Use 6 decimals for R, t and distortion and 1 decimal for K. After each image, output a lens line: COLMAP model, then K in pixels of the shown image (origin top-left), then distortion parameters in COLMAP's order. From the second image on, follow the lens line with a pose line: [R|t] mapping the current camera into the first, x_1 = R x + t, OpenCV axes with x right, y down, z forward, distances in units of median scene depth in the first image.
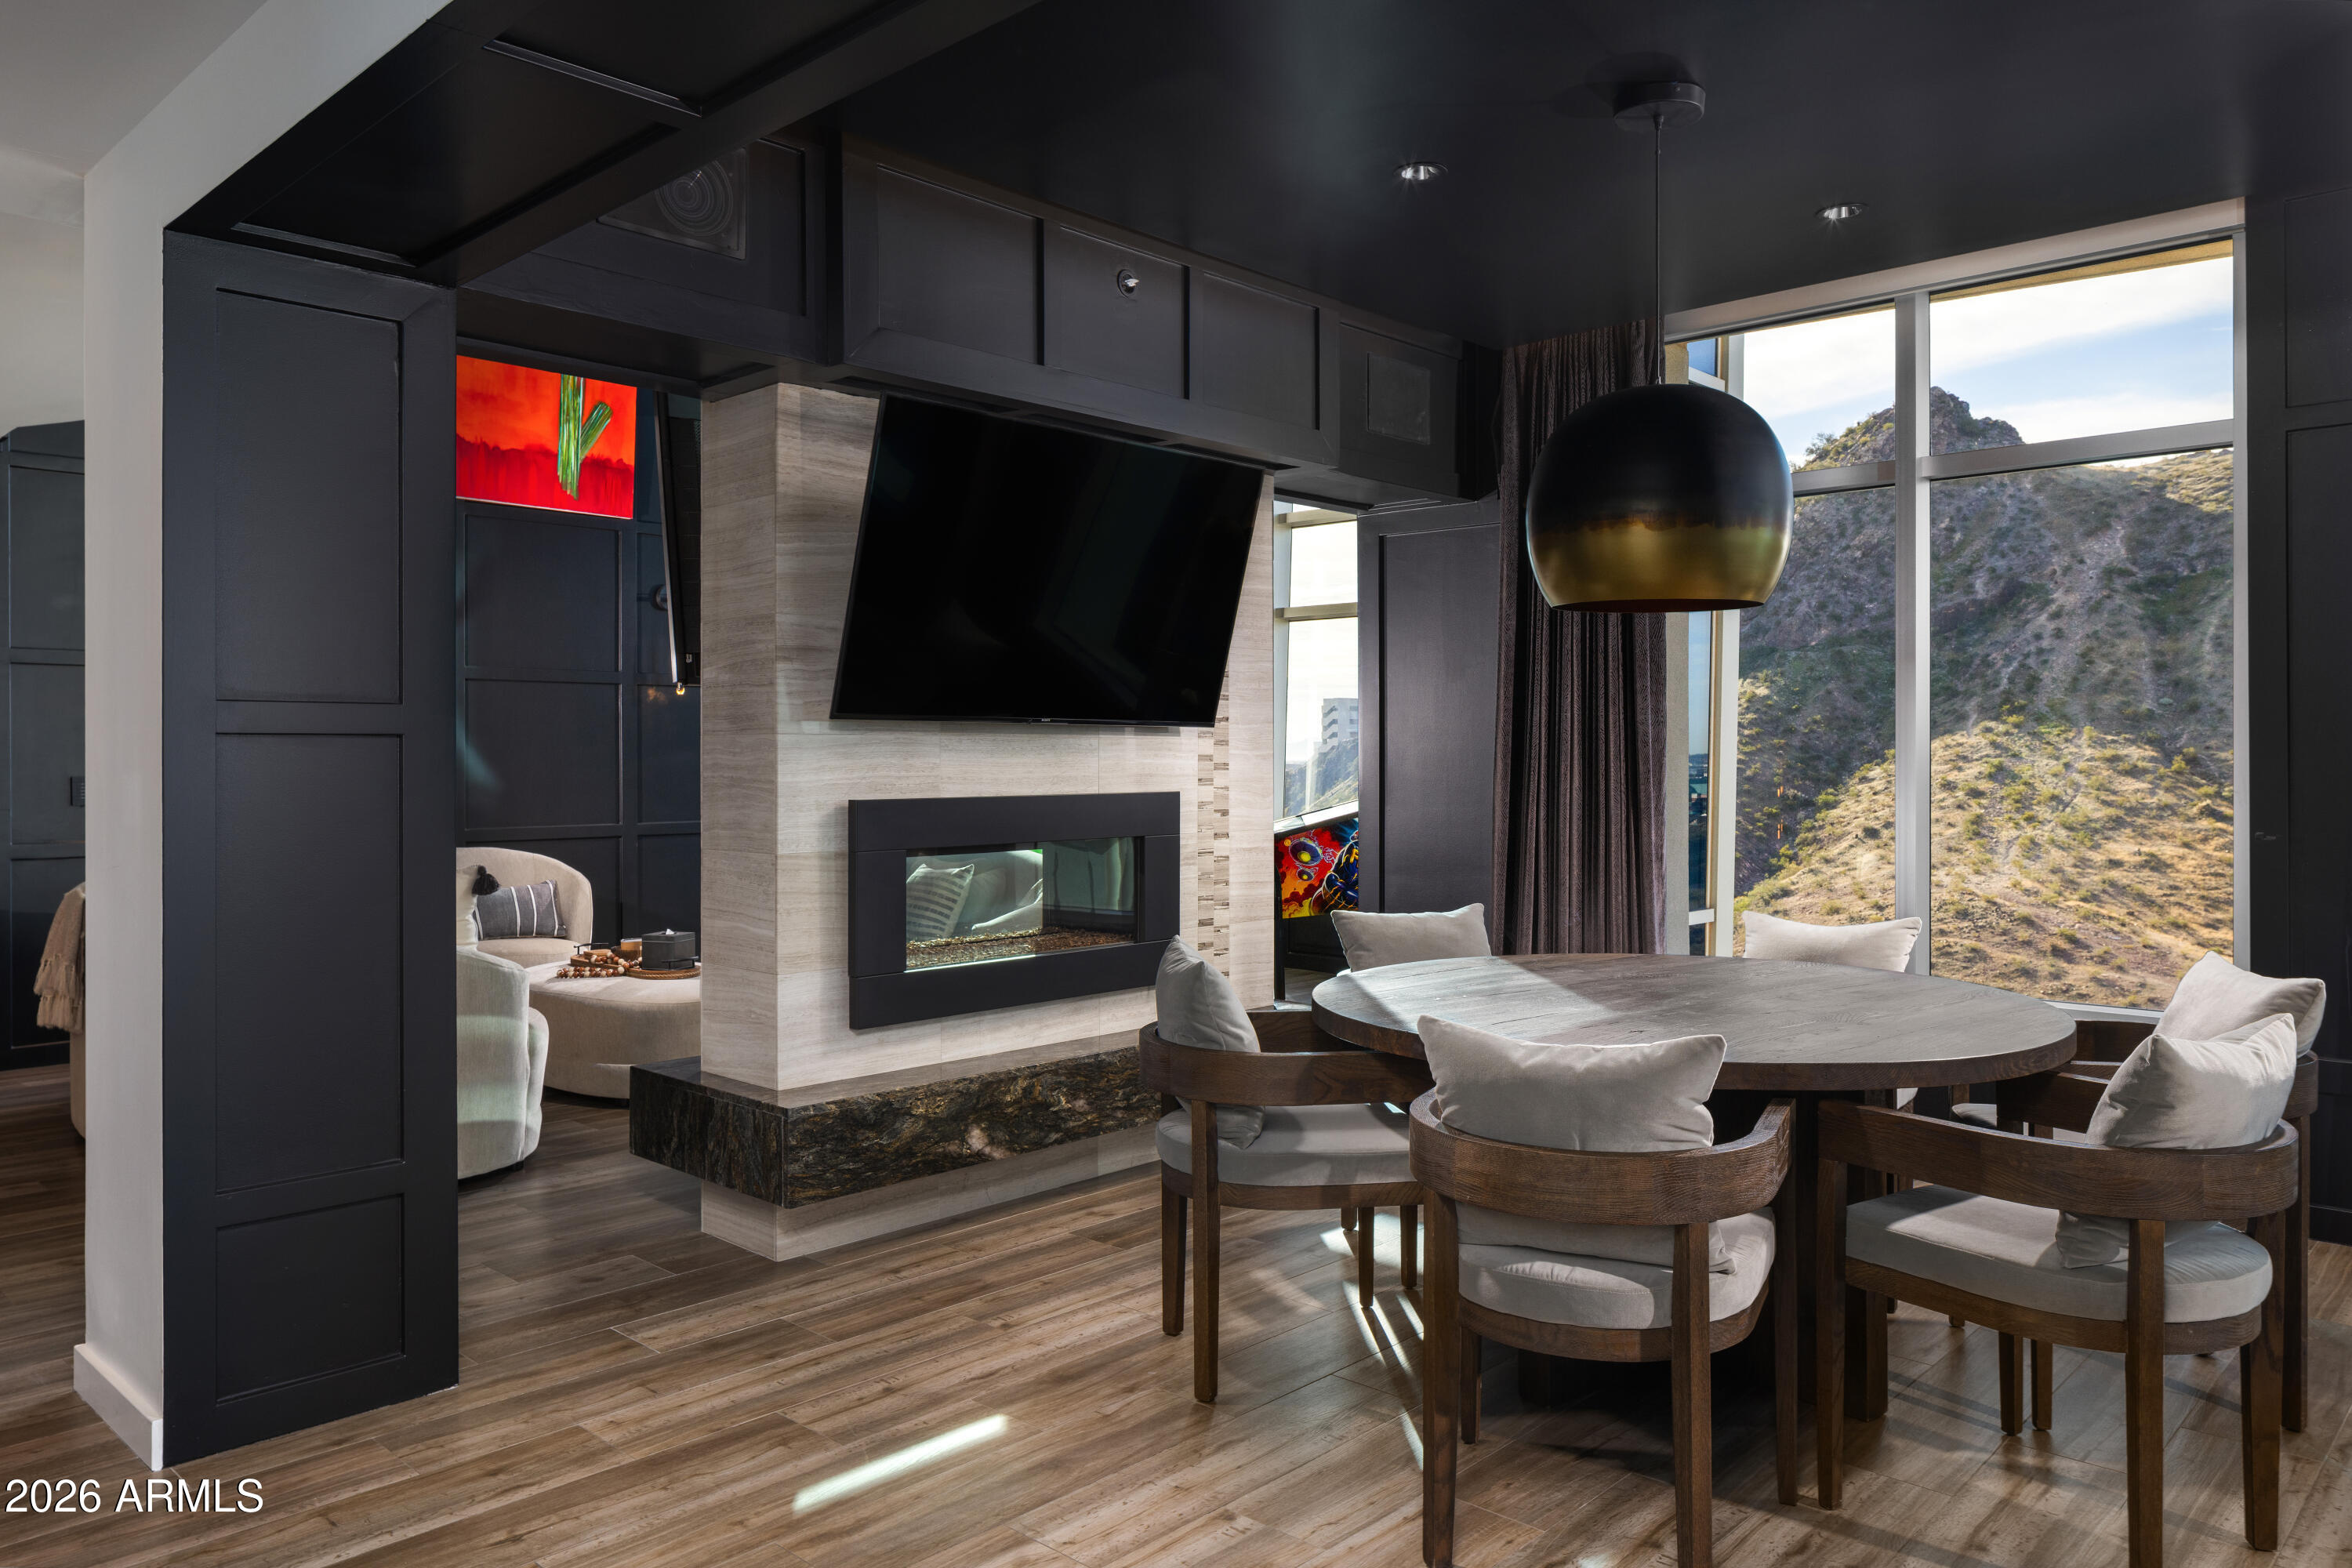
lens RADIAL K [[1658.2, 0, 1167.7], [0, 1658.2, 768.3], [0, 0, 1]] dist [0.006283, 0.006182]
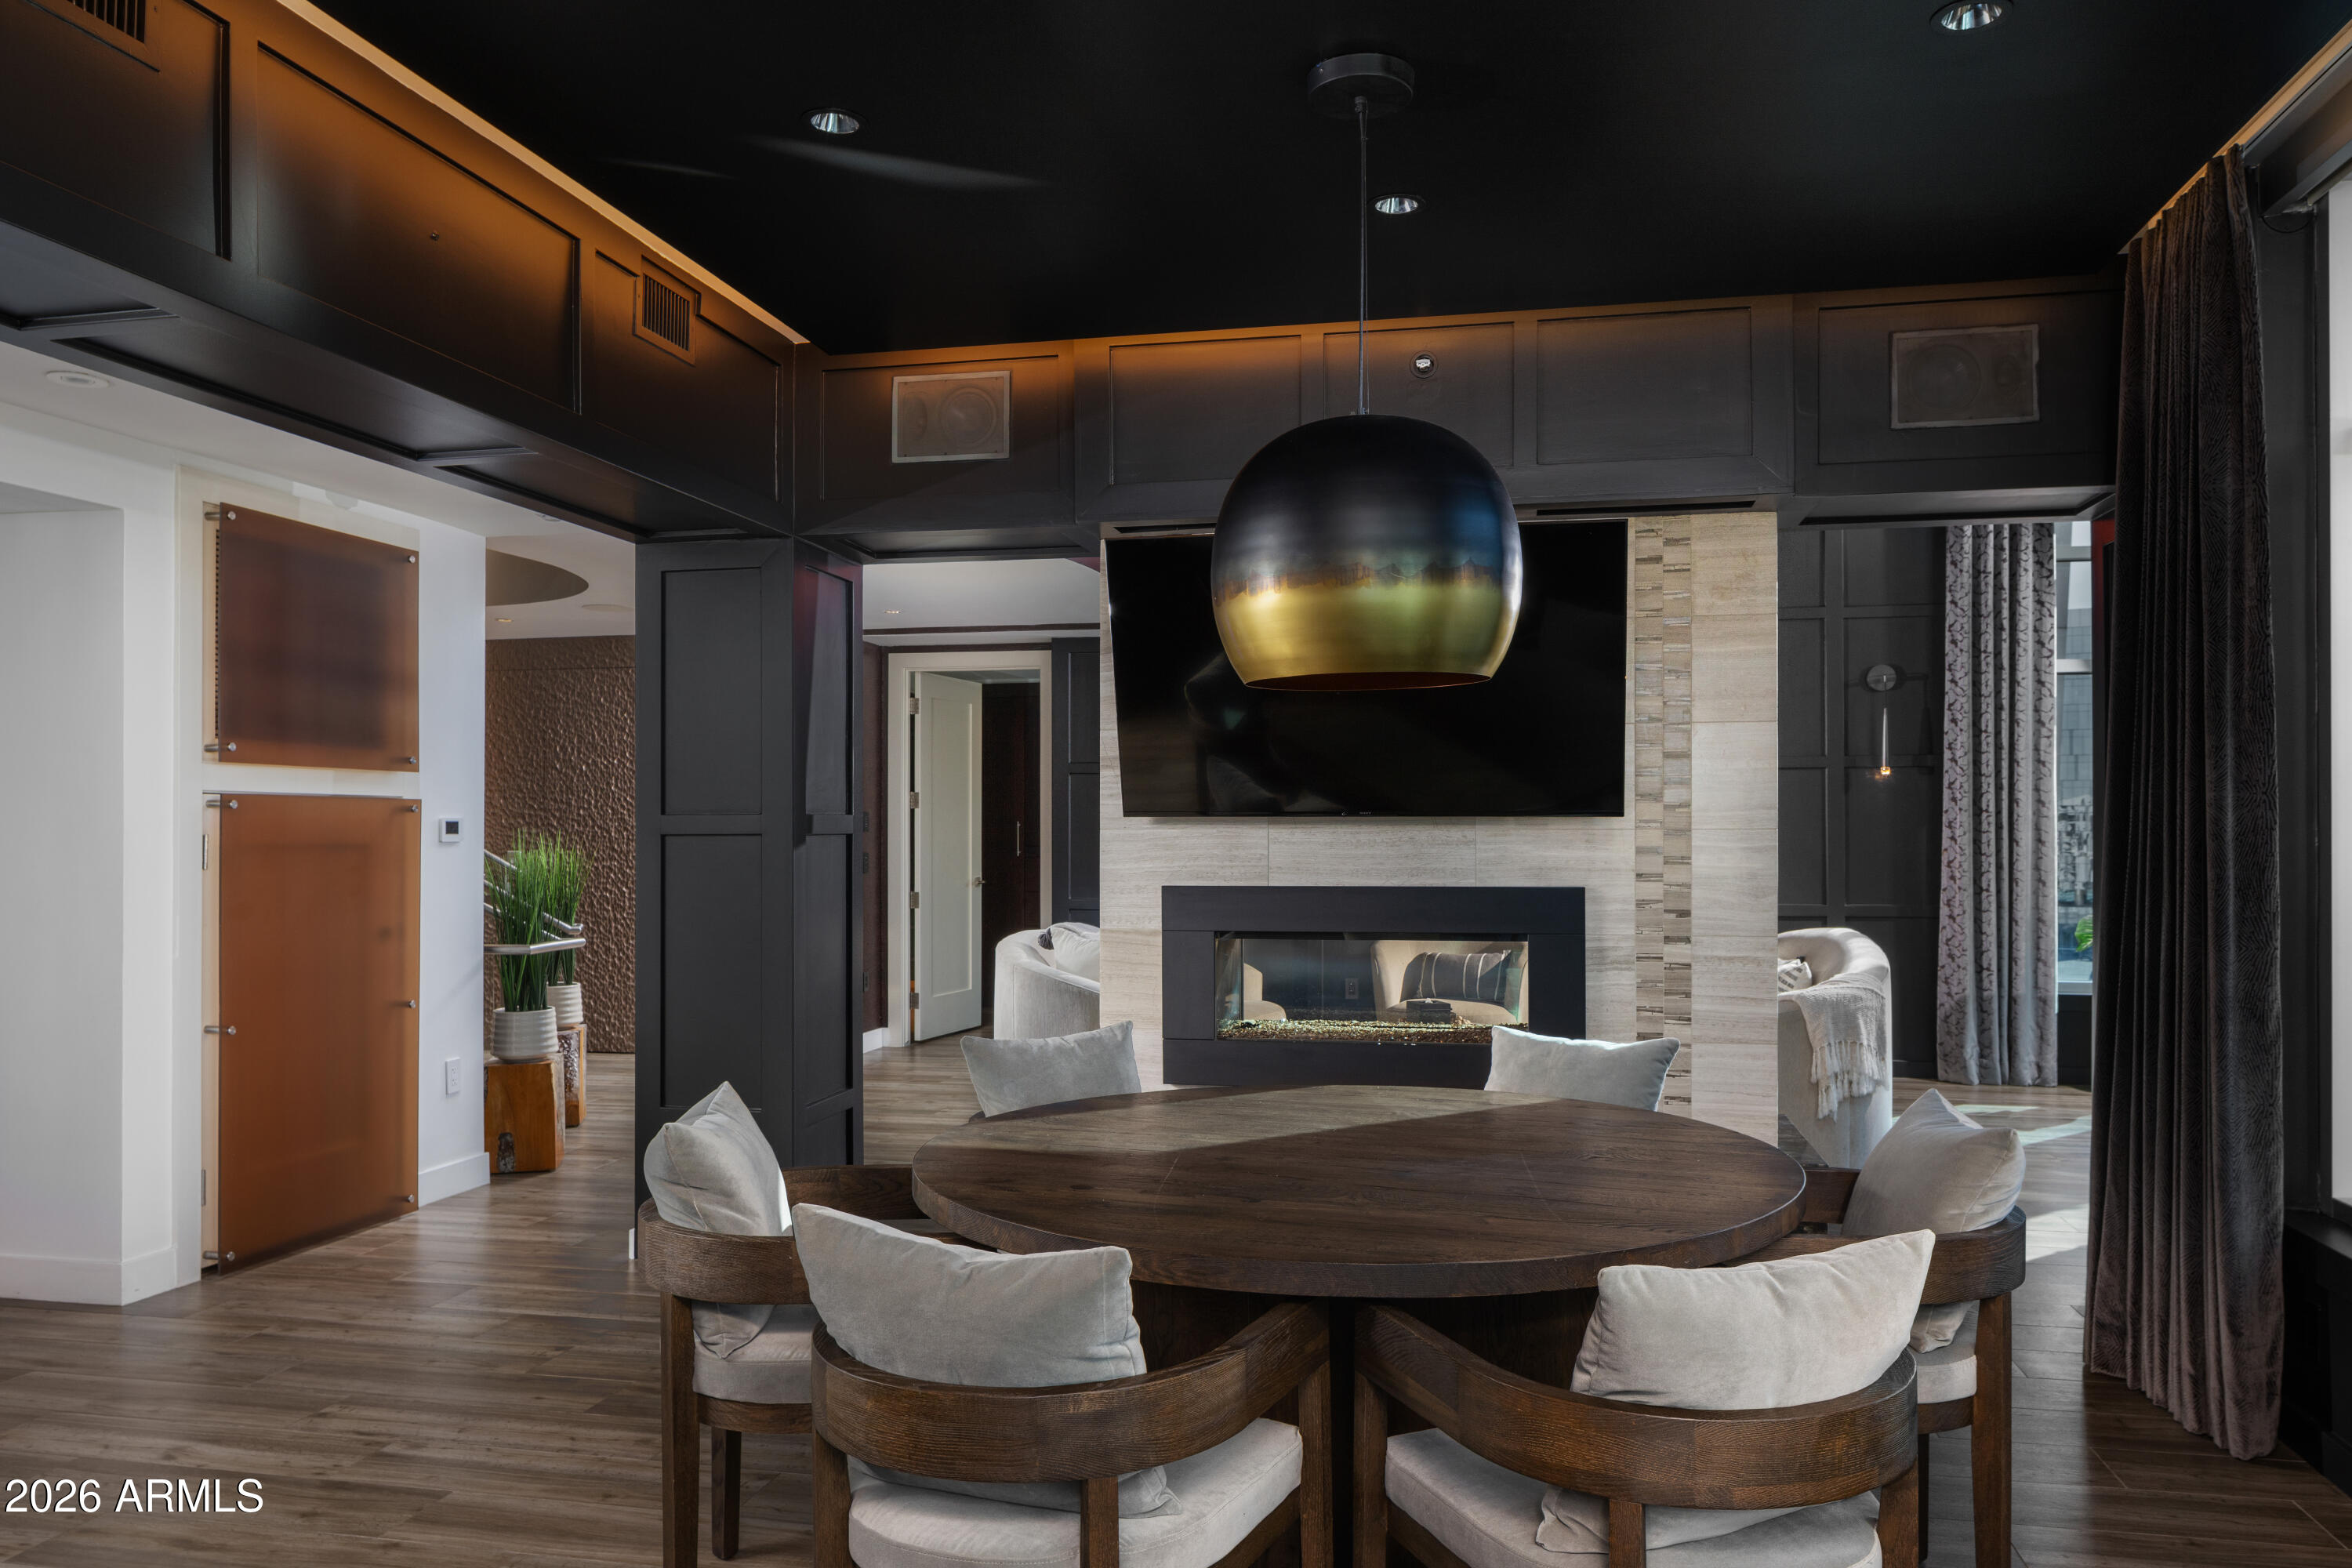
lens RADIAL K [[1658.2, 0, 1169.1], [0, 1658.2, 800.8], [0, 0, 1]] dist [0.006283, 0.006182]
pose [[0.531033, -0.021183, -0.847086, 0.634180], [-0.007201, 0.999539, -0.029509, -0.004857], [0.847321, 0.021770, 0.530635, 0.308783]]
